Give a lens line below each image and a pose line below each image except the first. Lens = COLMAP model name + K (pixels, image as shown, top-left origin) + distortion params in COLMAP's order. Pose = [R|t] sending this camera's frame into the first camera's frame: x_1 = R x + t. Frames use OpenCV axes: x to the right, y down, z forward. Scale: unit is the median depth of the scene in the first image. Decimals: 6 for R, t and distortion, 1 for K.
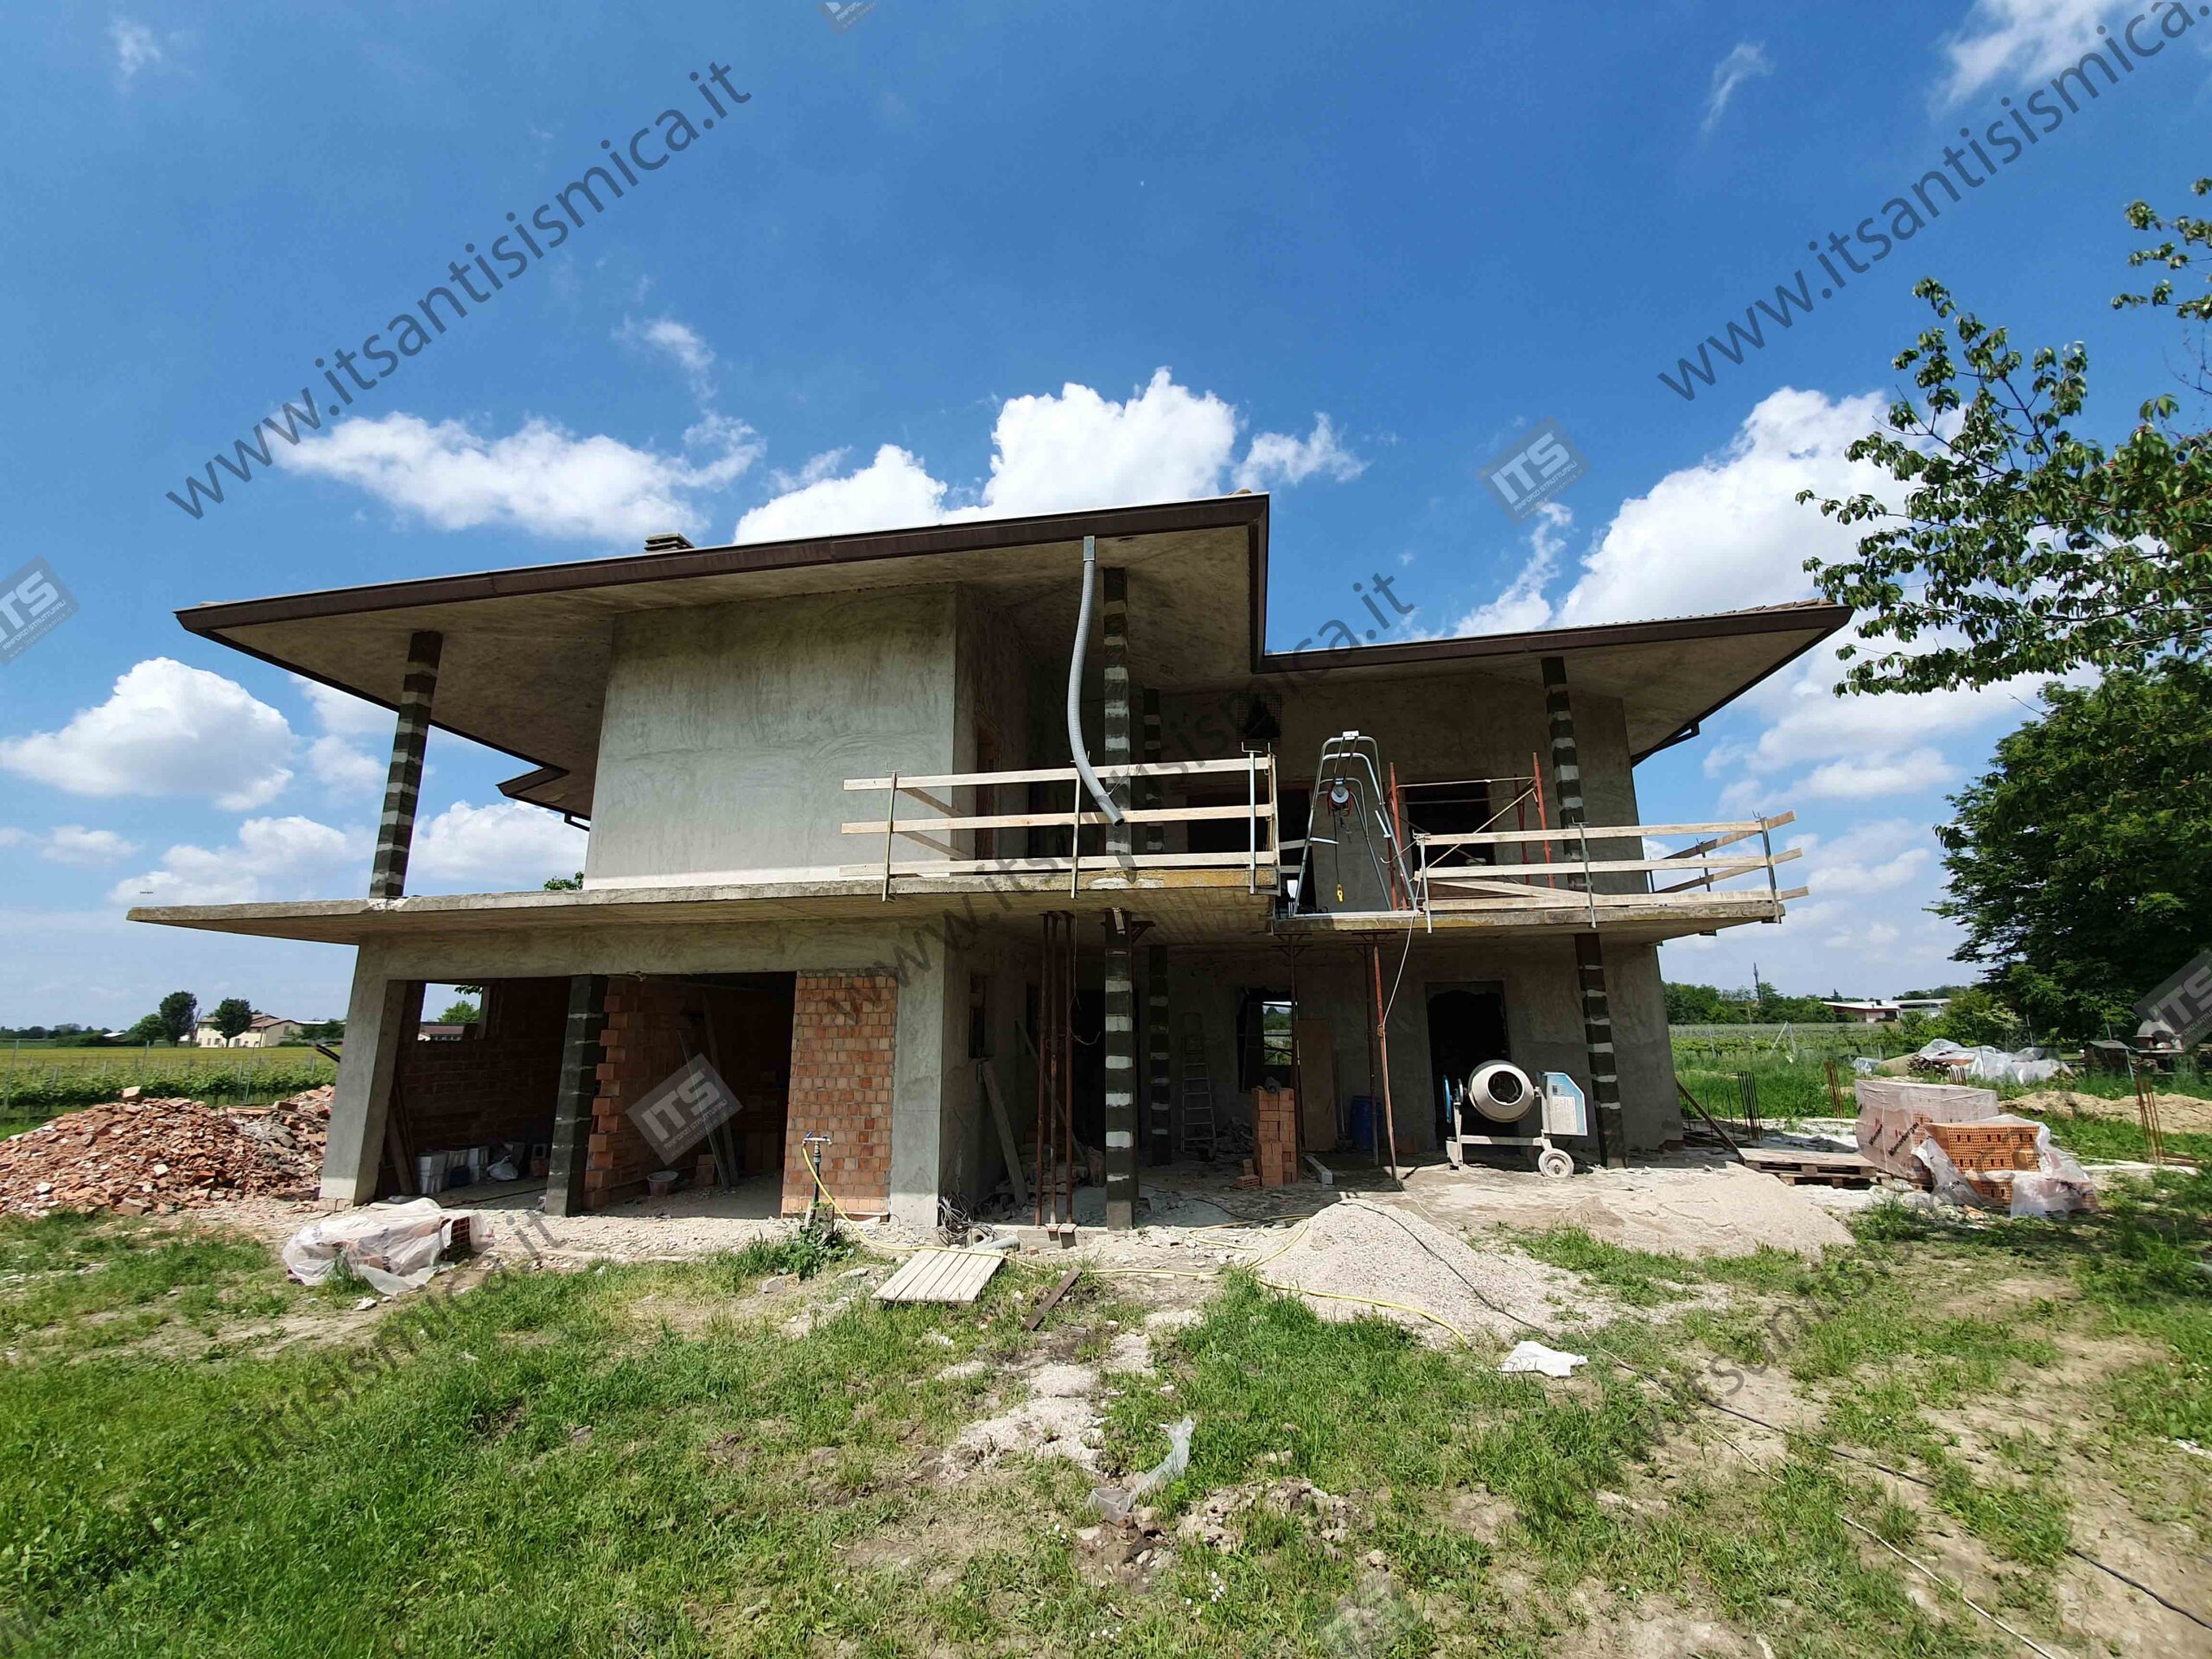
lens RADIAL K [[886.6, 0, 1104.9], [0, 886.6, 832.8], [0, 0, 1]] dist [-0.011691, -0.002124]
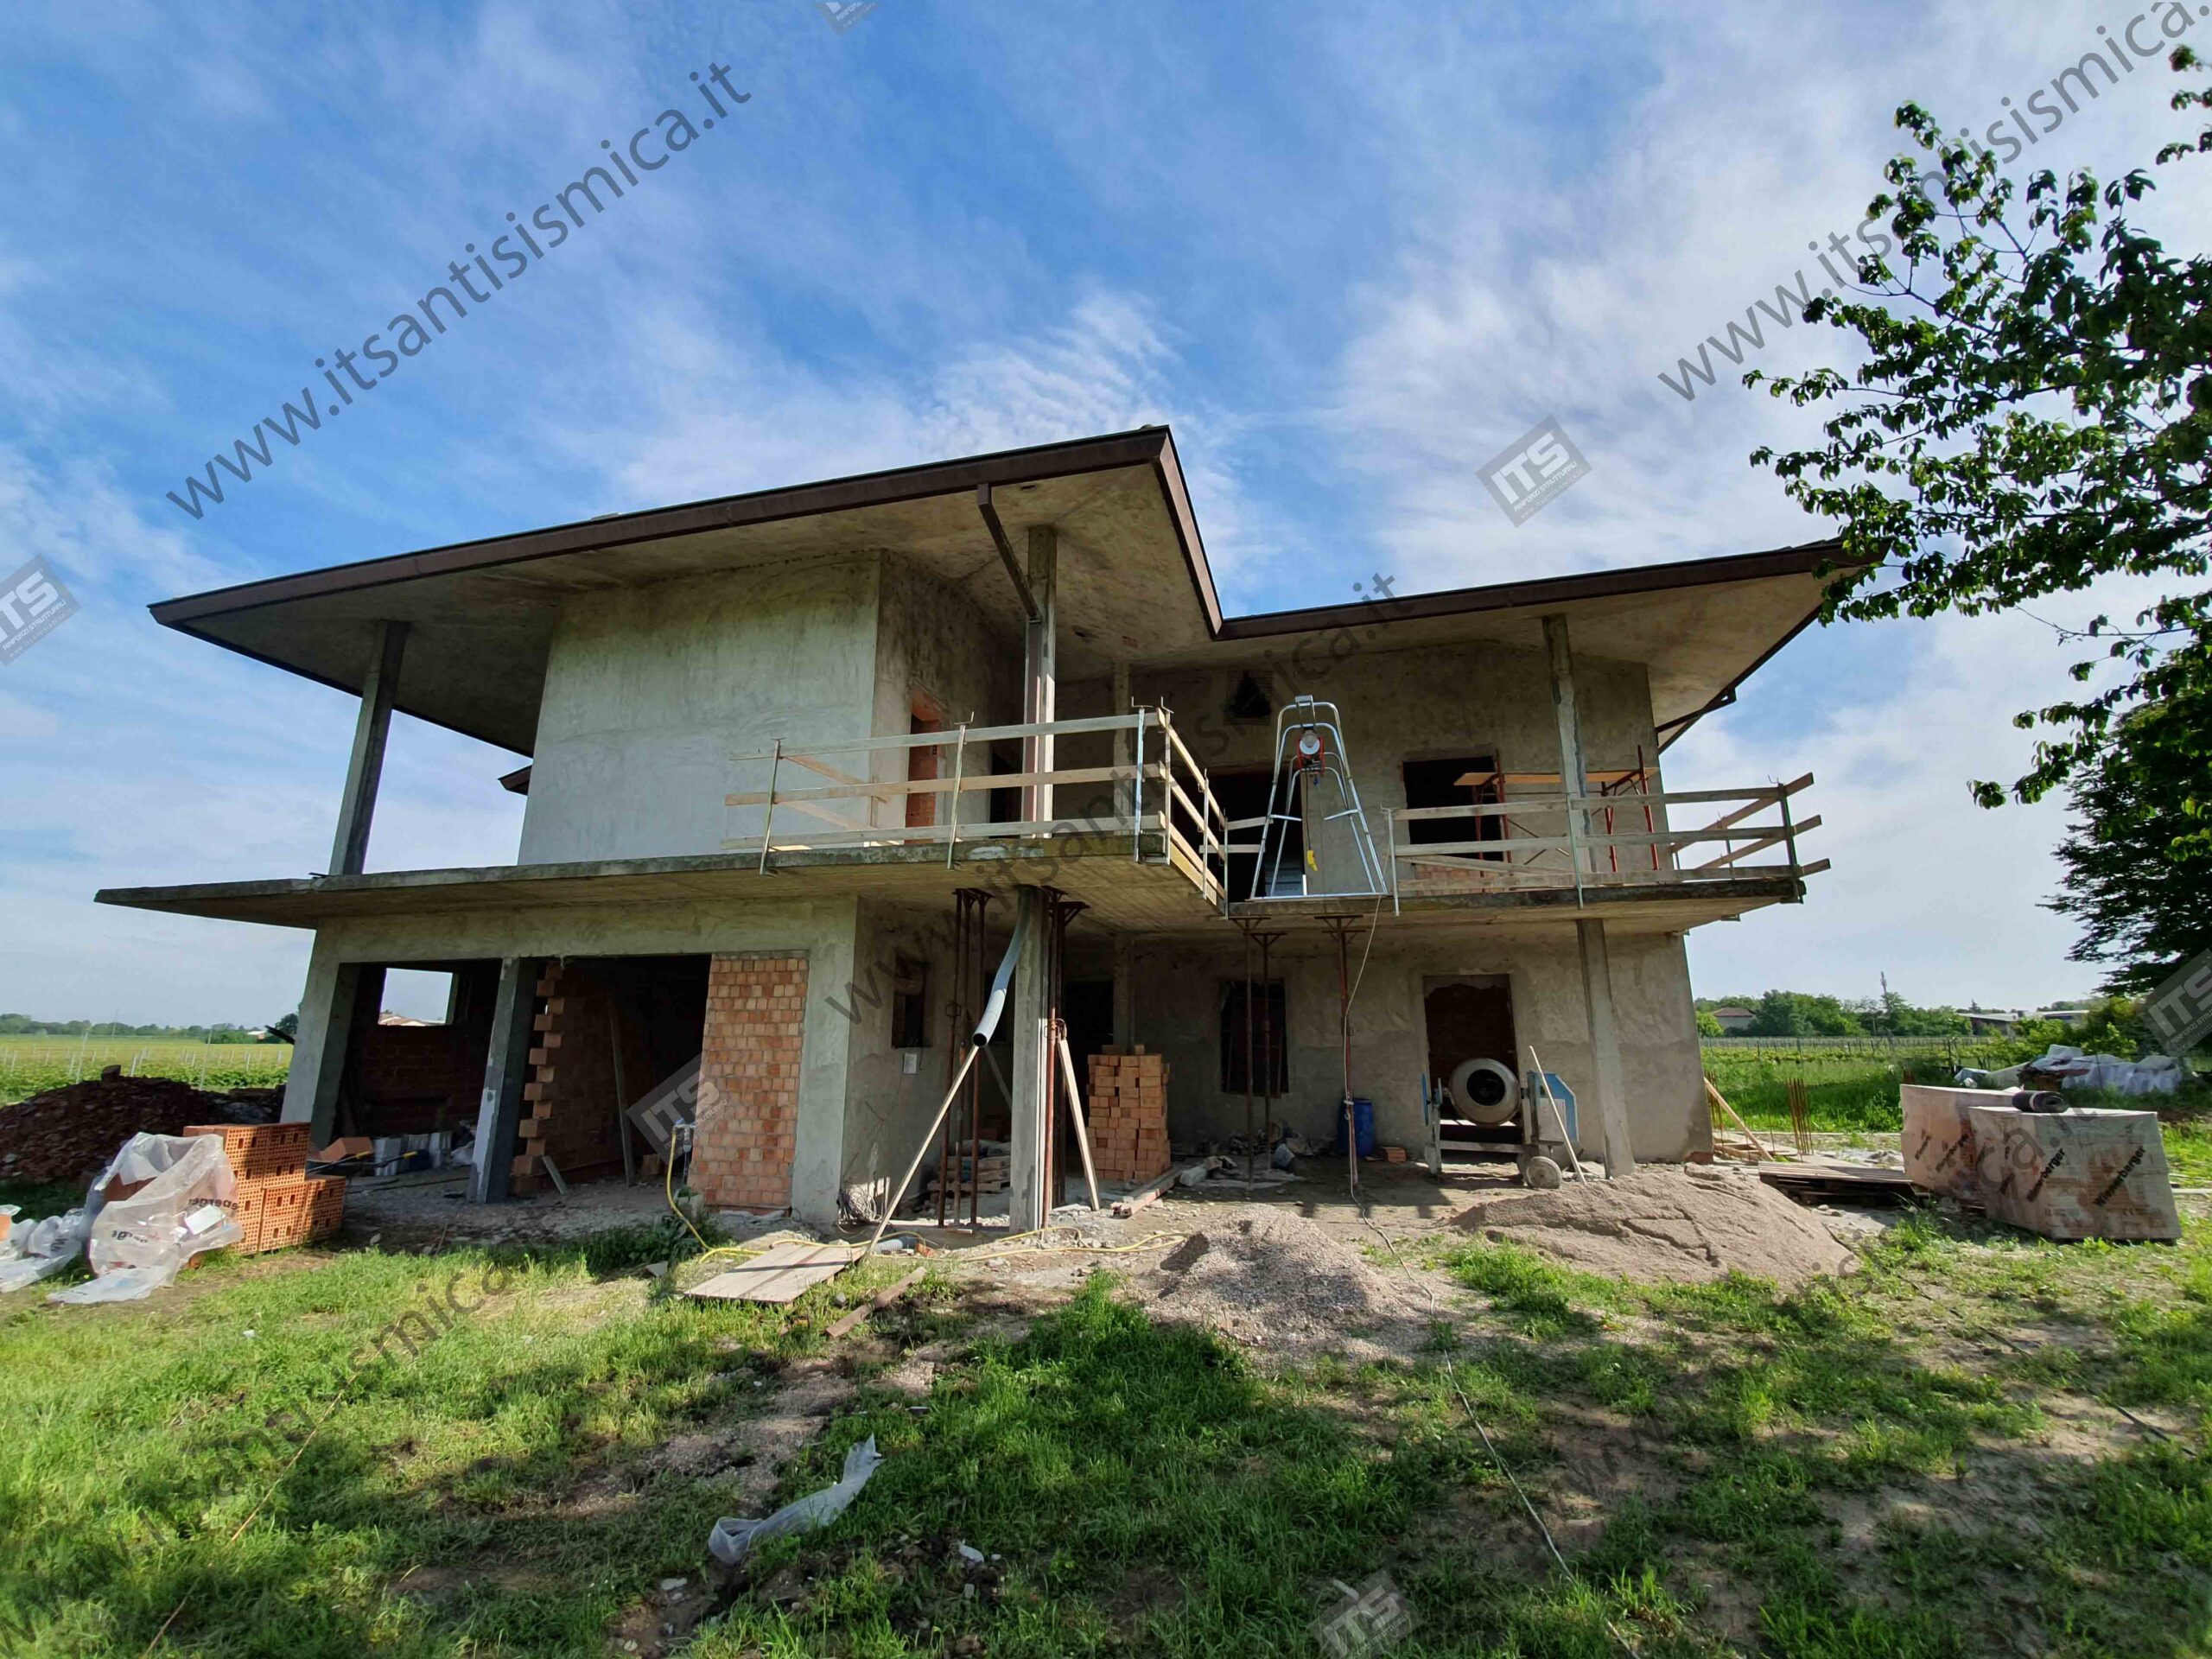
lens RADIAL K [[886.6, 0, 1111.4], [0, 886.6, 835.7], [0, 0, 1]] dist [-0.011691, -0.002124]
pose [[0.996556, -0.008703, -0.082463, 0.151401], [0.008345, 0.999954, -0.004693, 0.032749], [0.082500, 0.003989, 0.996583, 0.068764]]
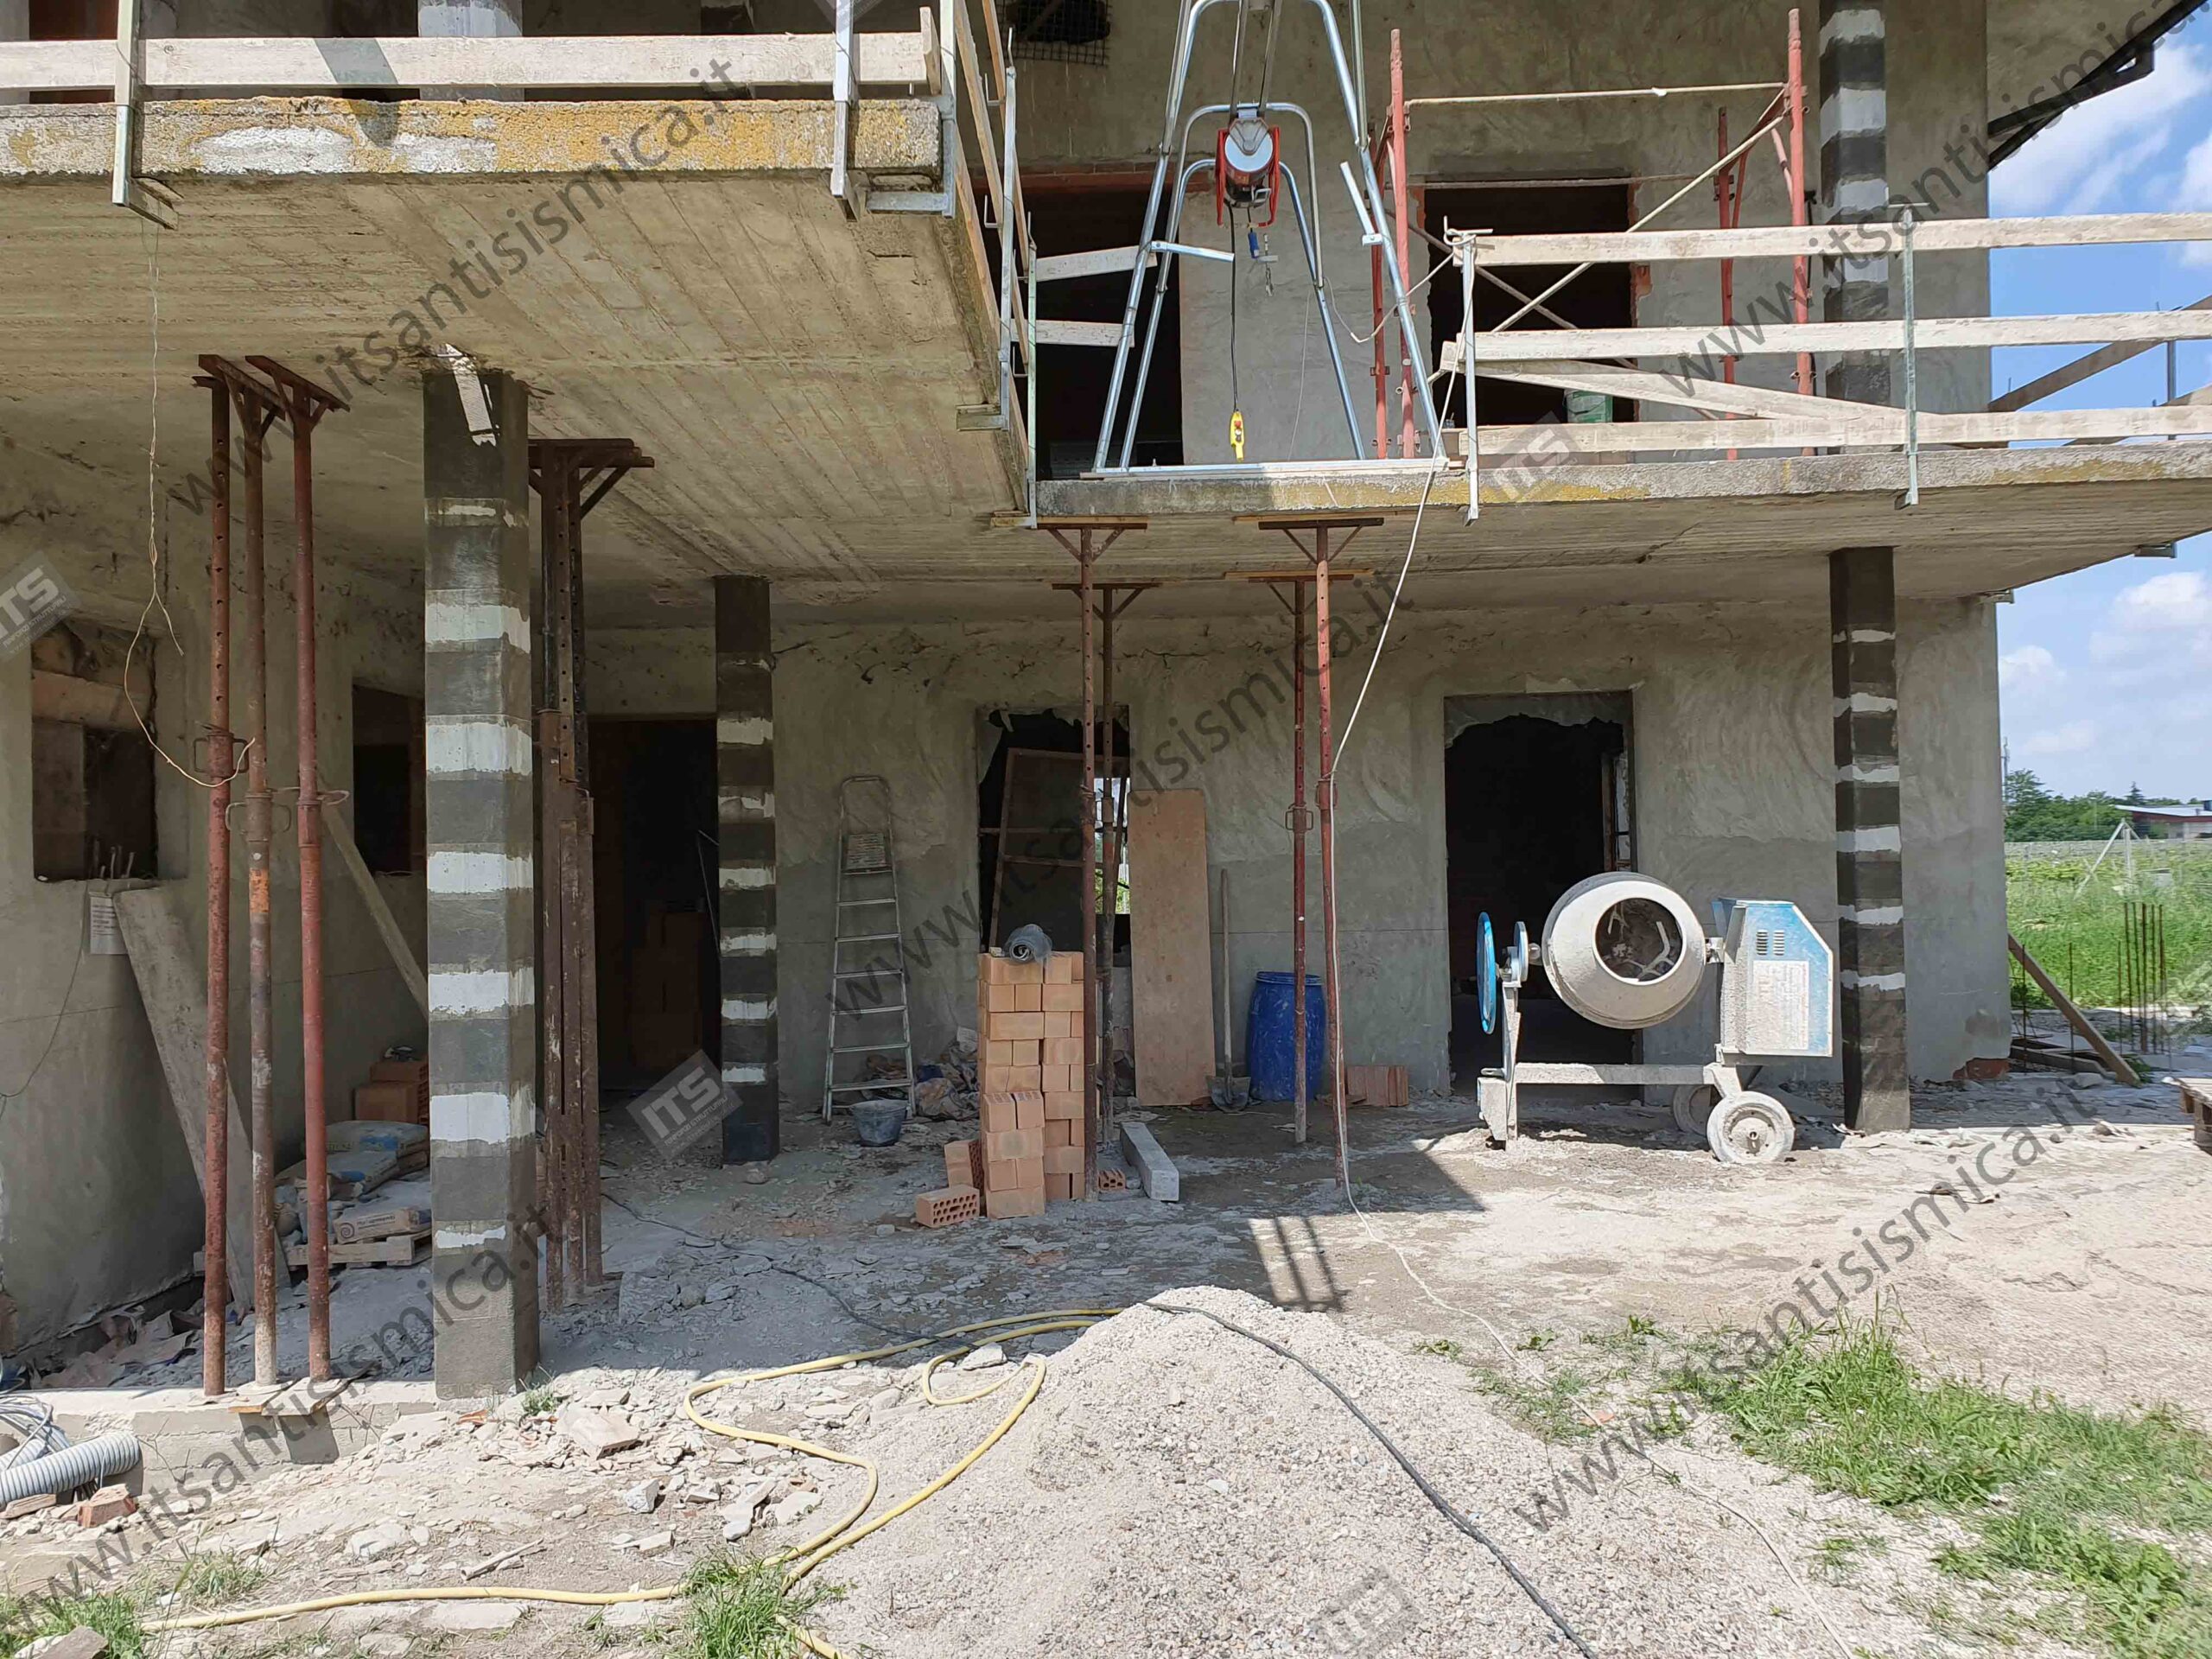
lens RADIAL K [[1761.2, 0, 1103.4], [0, 1761.2, 841.5], [0, 0, 1]] dist [0.013620, 0.003579]
pose [[0.987545, -0.011167, 0.156942, 0.111049], [-0.020983, 0.979220, 0.201714, 0.101747], [-0.155933, -0.202495, 0.966789, 0.320806]]
